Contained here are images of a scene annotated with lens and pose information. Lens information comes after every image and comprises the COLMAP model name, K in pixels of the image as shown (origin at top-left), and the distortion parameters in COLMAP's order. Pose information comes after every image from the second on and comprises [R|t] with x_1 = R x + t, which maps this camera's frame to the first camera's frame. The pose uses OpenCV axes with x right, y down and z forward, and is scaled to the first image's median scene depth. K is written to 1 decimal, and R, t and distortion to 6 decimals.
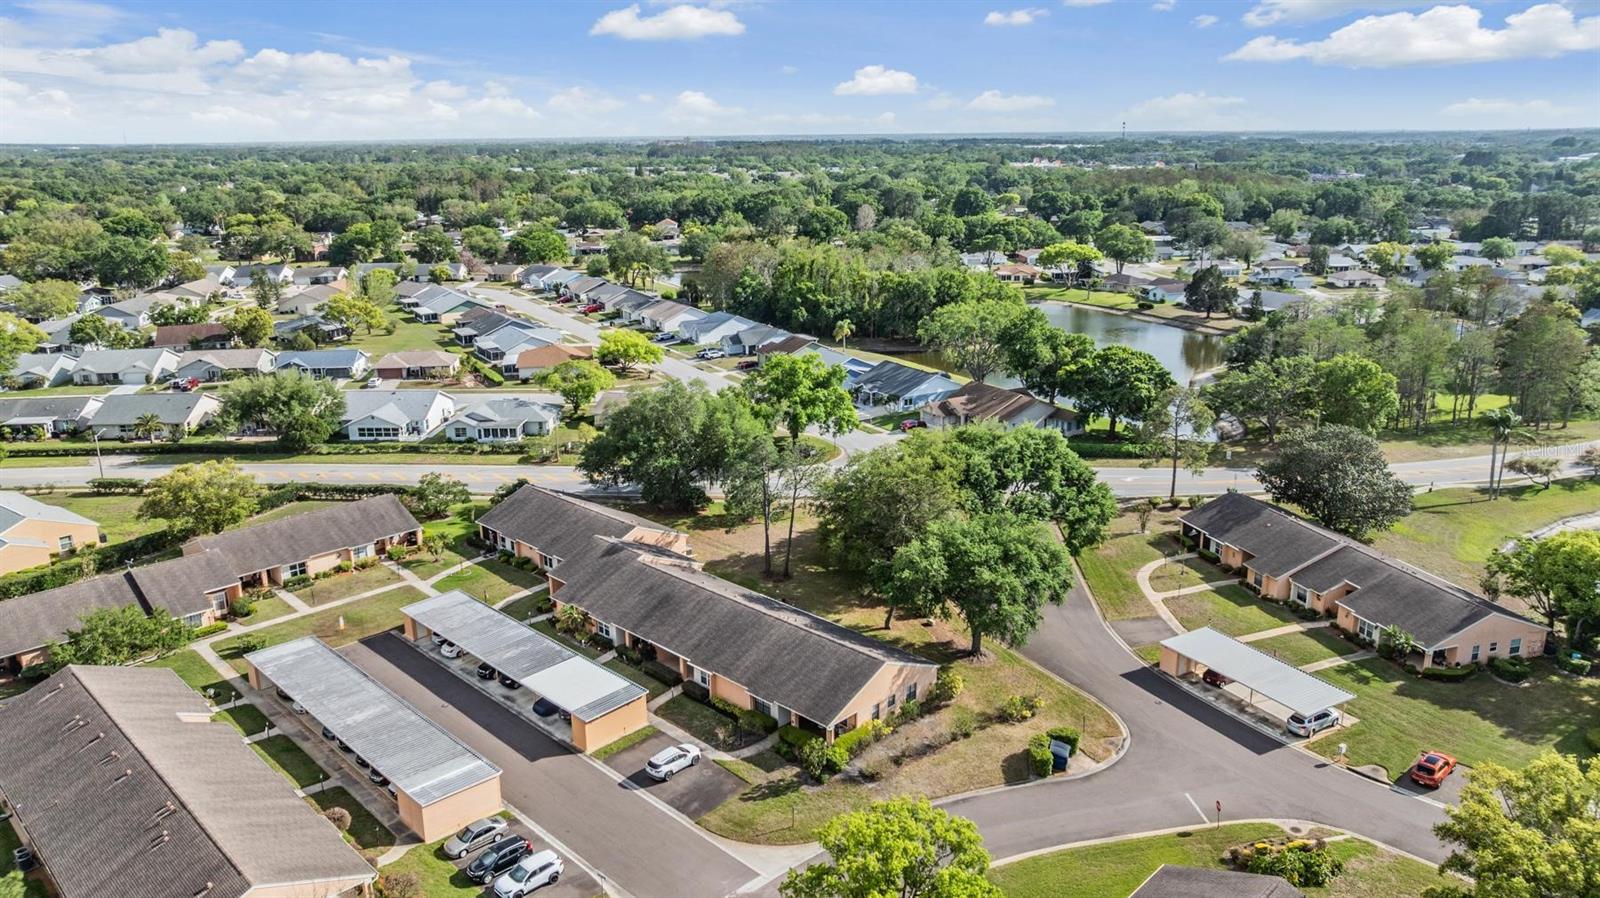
lens RADIAL K [[1122.5, 0, 794.5], [0, 1122.5, 452.7], [0, 0, 1]] dist [-0.029473, 0.017168]
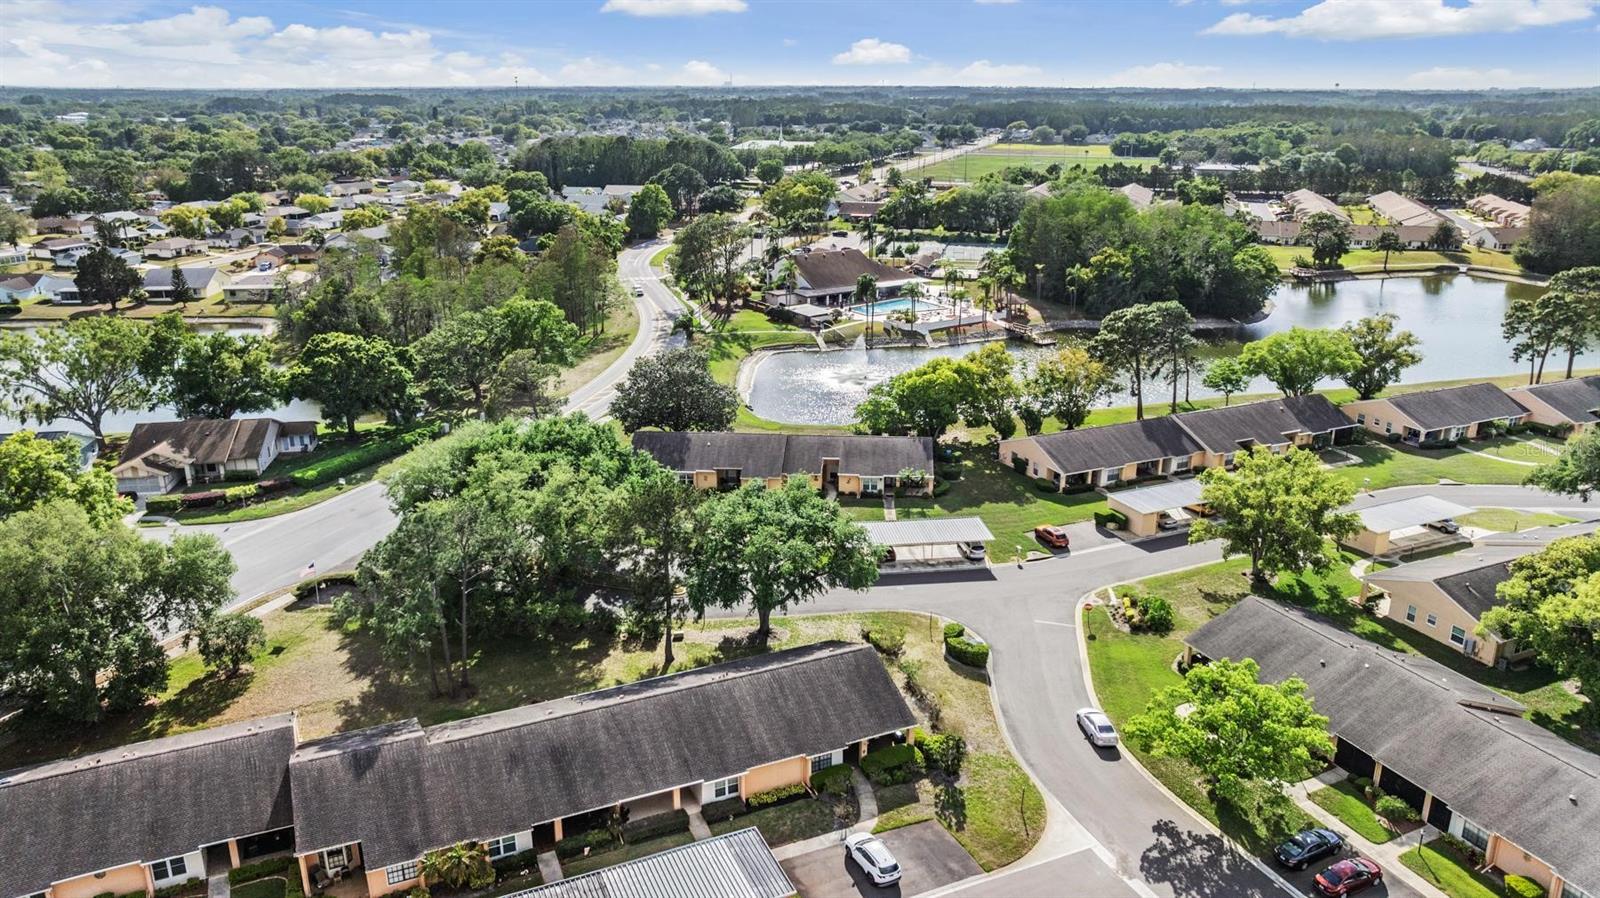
lens RADIAL K [[1122.5, 0, 797.3], [0, 1122.5, 452.5], [0, 0, 1]] dist [-0.029473, 0.017168]
pose [[0.351490, -0.280910, 0.893053, -0.710302], [0.251371, 0.947210, 0.199010, -0.165744], [-0.901813, 0.154538, 0.403548, 0.621620]]
